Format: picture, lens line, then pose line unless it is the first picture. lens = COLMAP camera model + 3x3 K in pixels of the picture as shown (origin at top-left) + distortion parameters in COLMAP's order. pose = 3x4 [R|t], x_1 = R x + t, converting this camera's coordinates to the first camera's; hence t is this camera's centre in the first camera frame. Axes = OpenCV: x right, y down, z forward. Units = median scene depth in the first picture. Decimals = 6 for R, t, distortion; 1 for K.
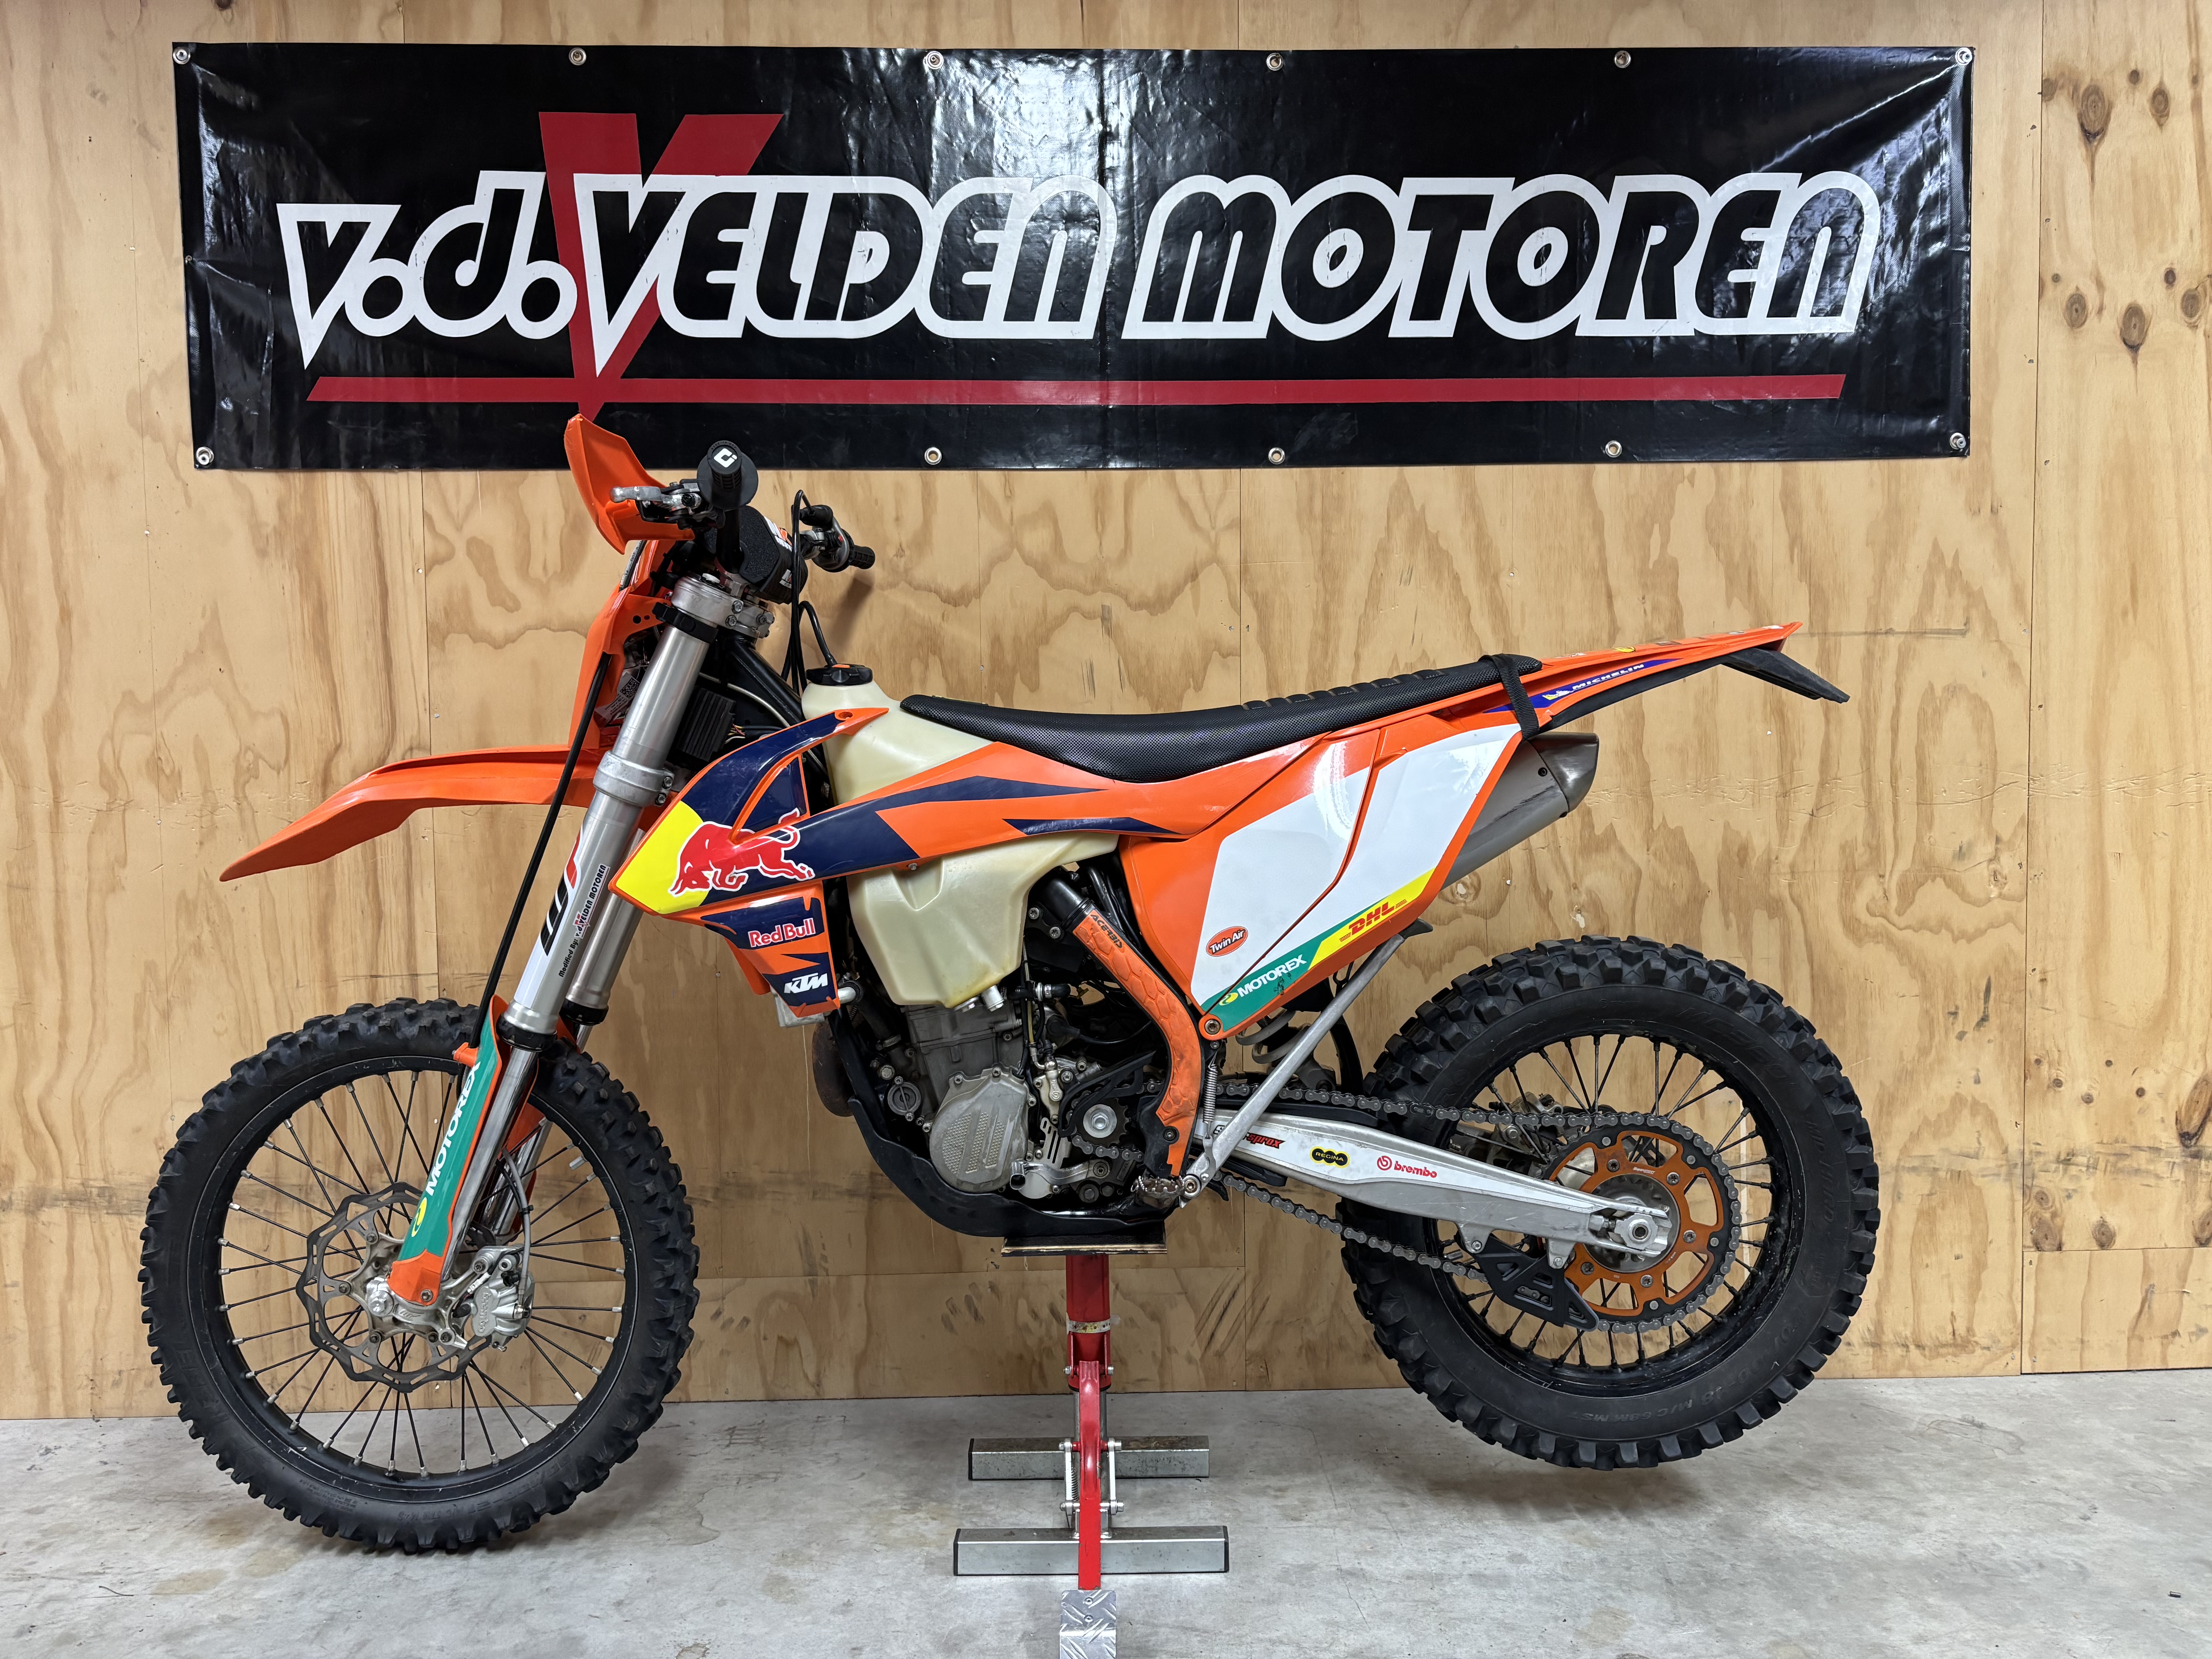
lens RADIAL K [[1684.9, 0, 1095.1], [0, 1684.9, 832.2], [0, 0, 1]] dist [0.033330, -0.034556]
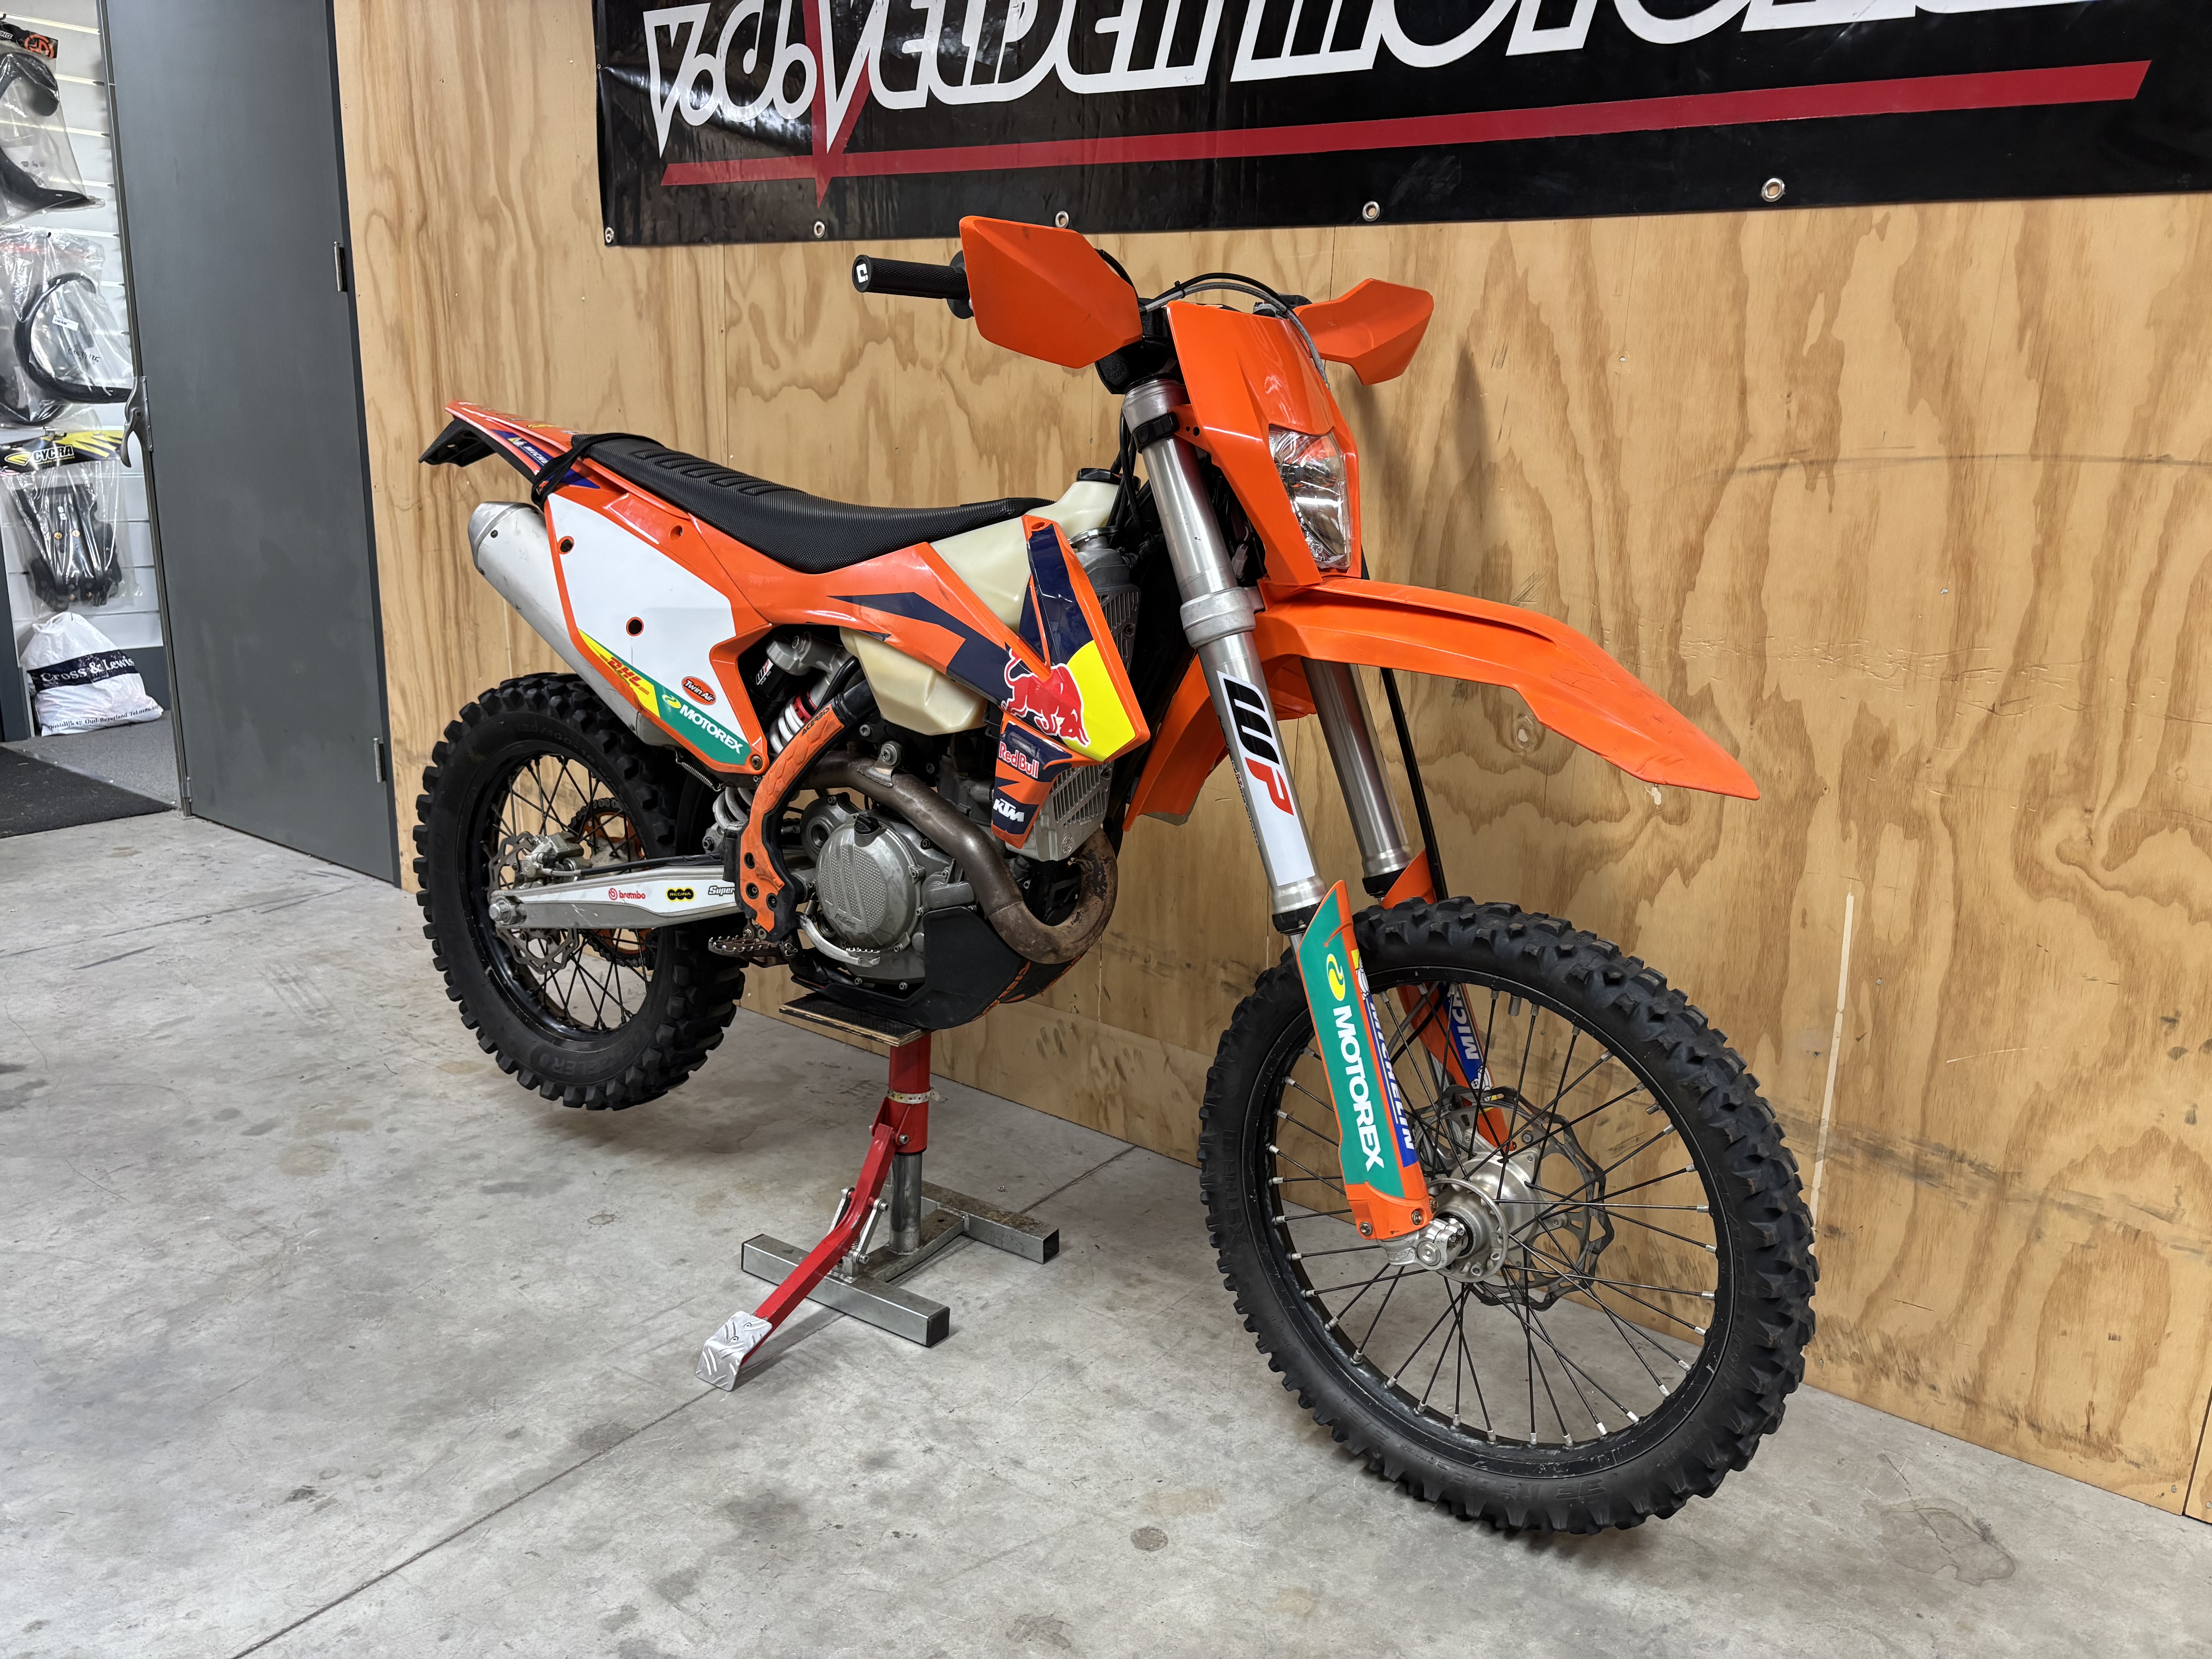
lens RADIAL K [[1684.9, 0, 1106.1], [0, 1684.9, 839.7], [0, 0, 1]] dist [0.033330, -0.034556]
pose [[0.780233, 0.197012, -0.593653, 0.582569], [-0.078516, 0.972442, 0.219526, -0.088230], [0.620542, -0.124670, 0.774200, 0.196954]]
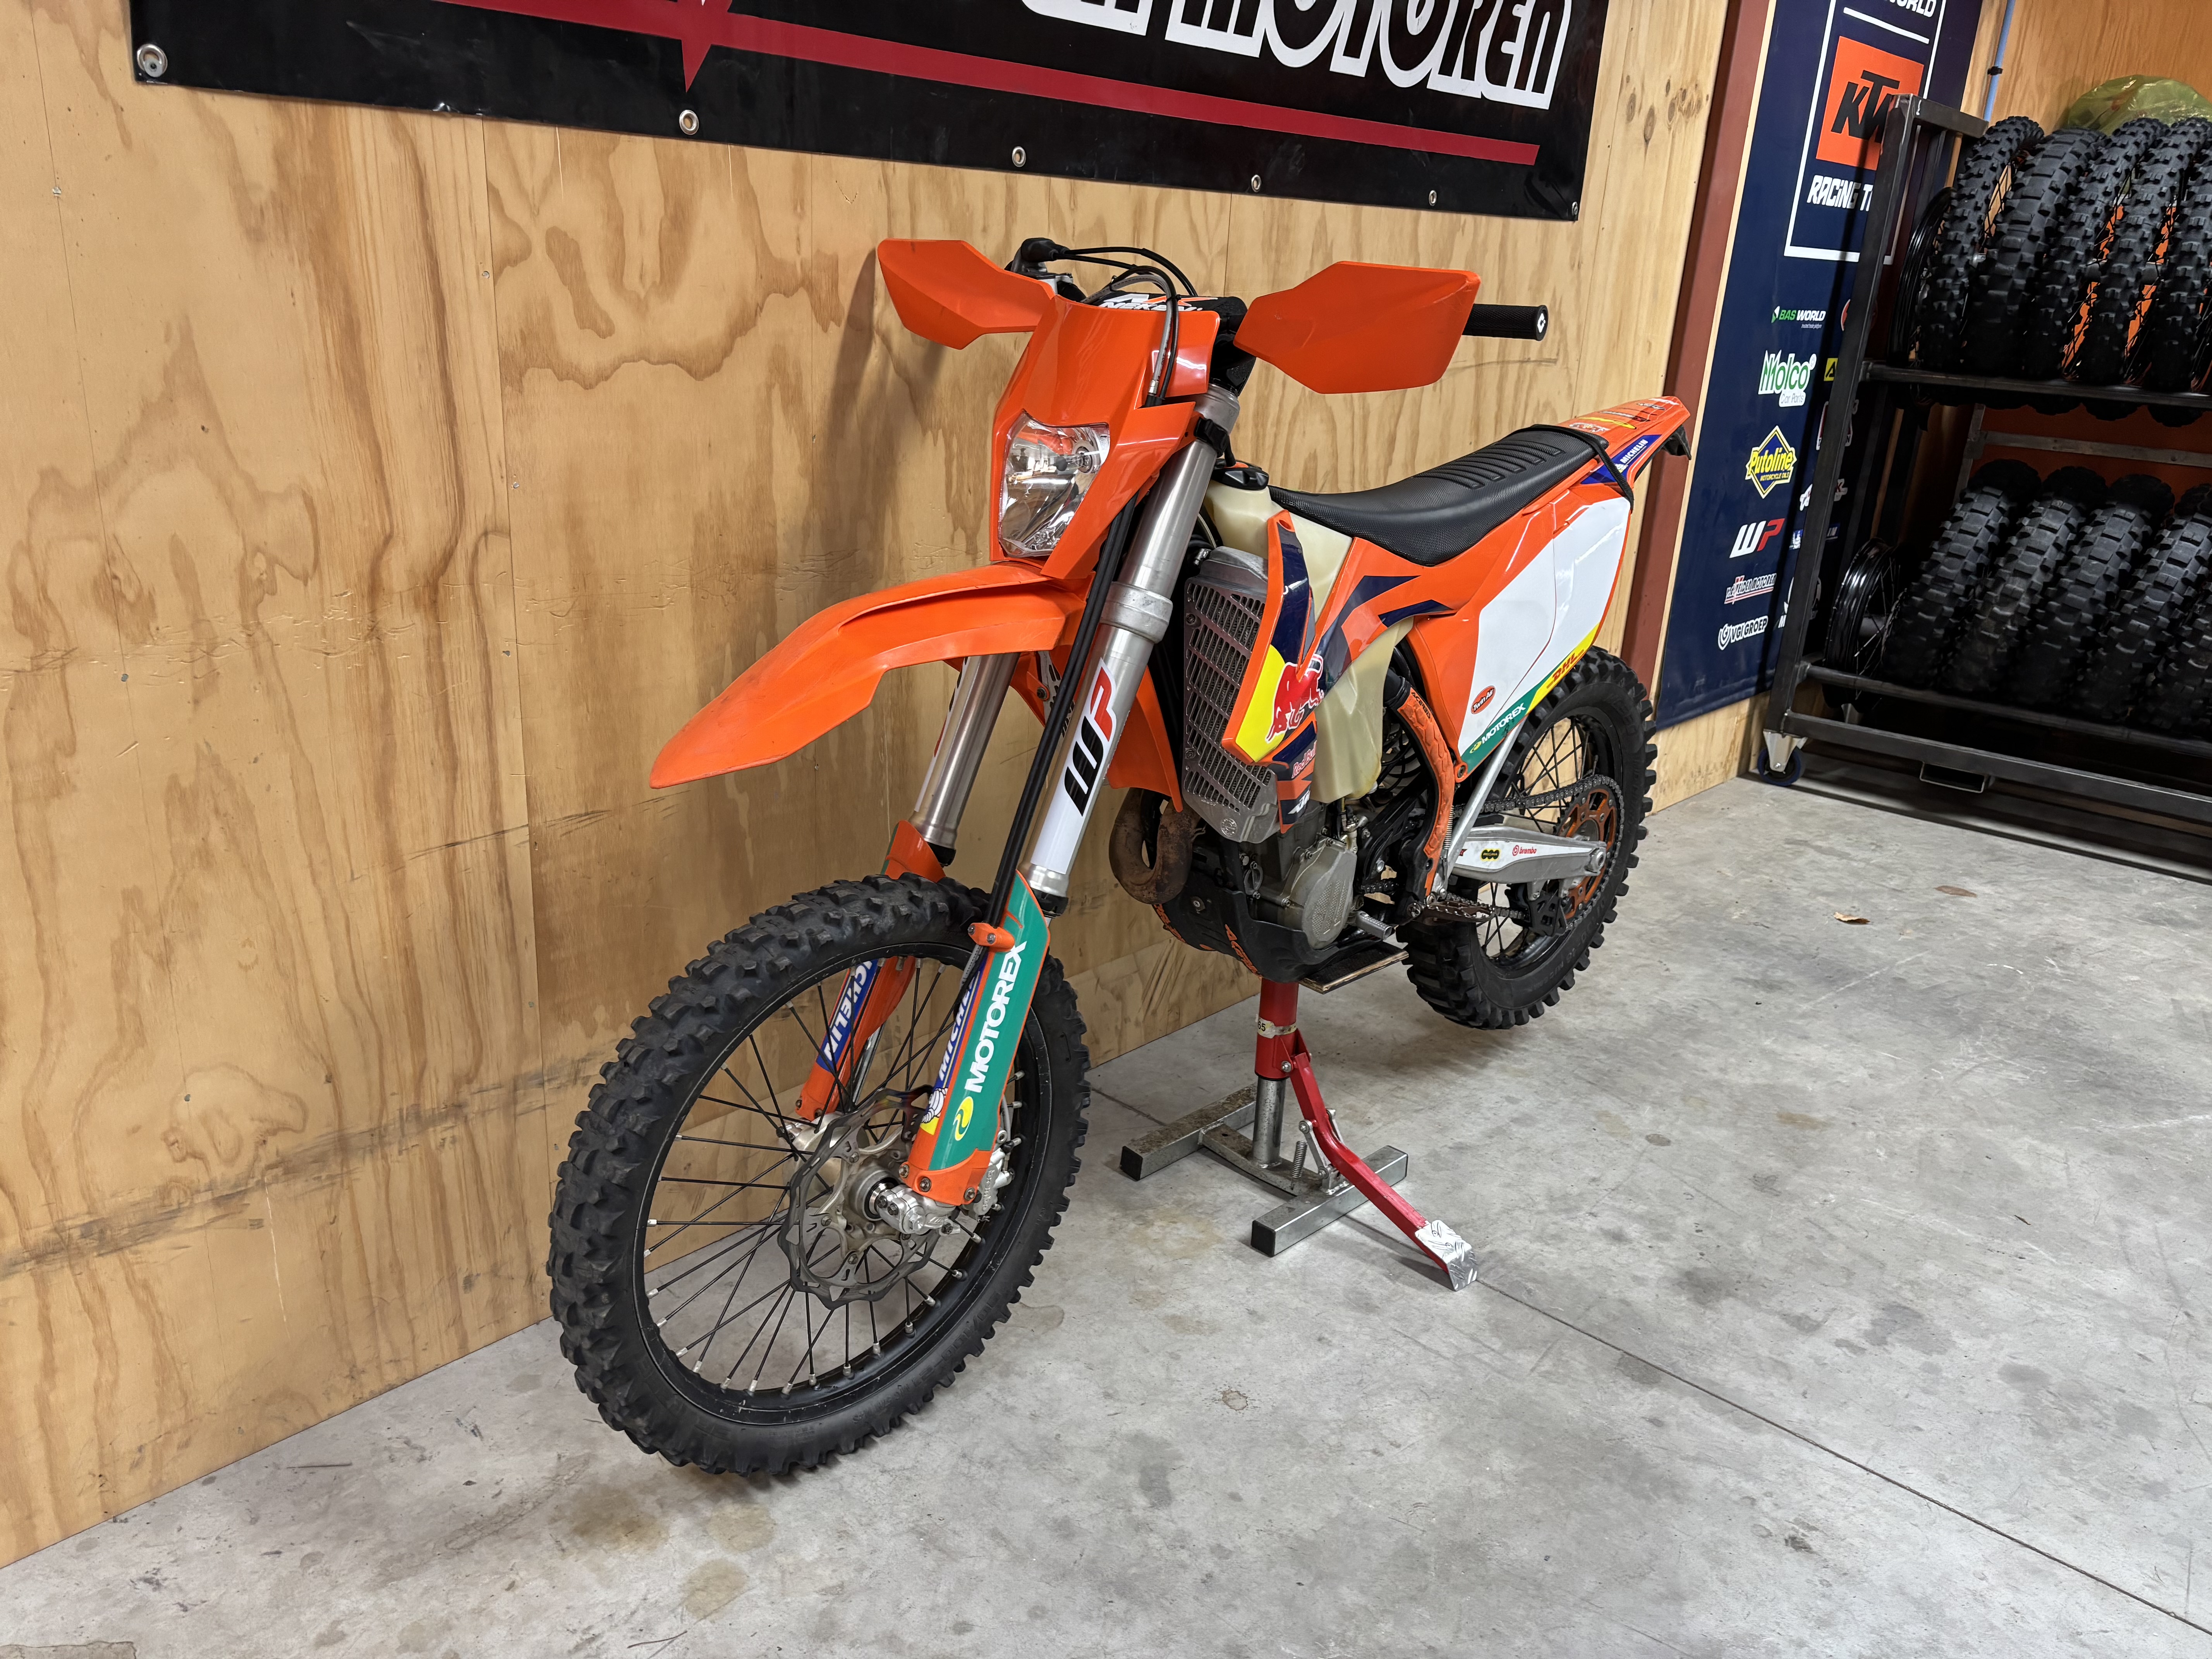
lens RADIAL K [[1684.9, 0, 1094.3], [0, 1684.9, 841.4], [0, 0, 1]] dist [0.033330, -0.034556]
pose [[0.696466, -0.193658, 0.690964, -0.740027], [-0.025562, 0.955590, 0.293590, -0.140648], [-0.717134, -0.222138, 0.660586, 0.307421]]
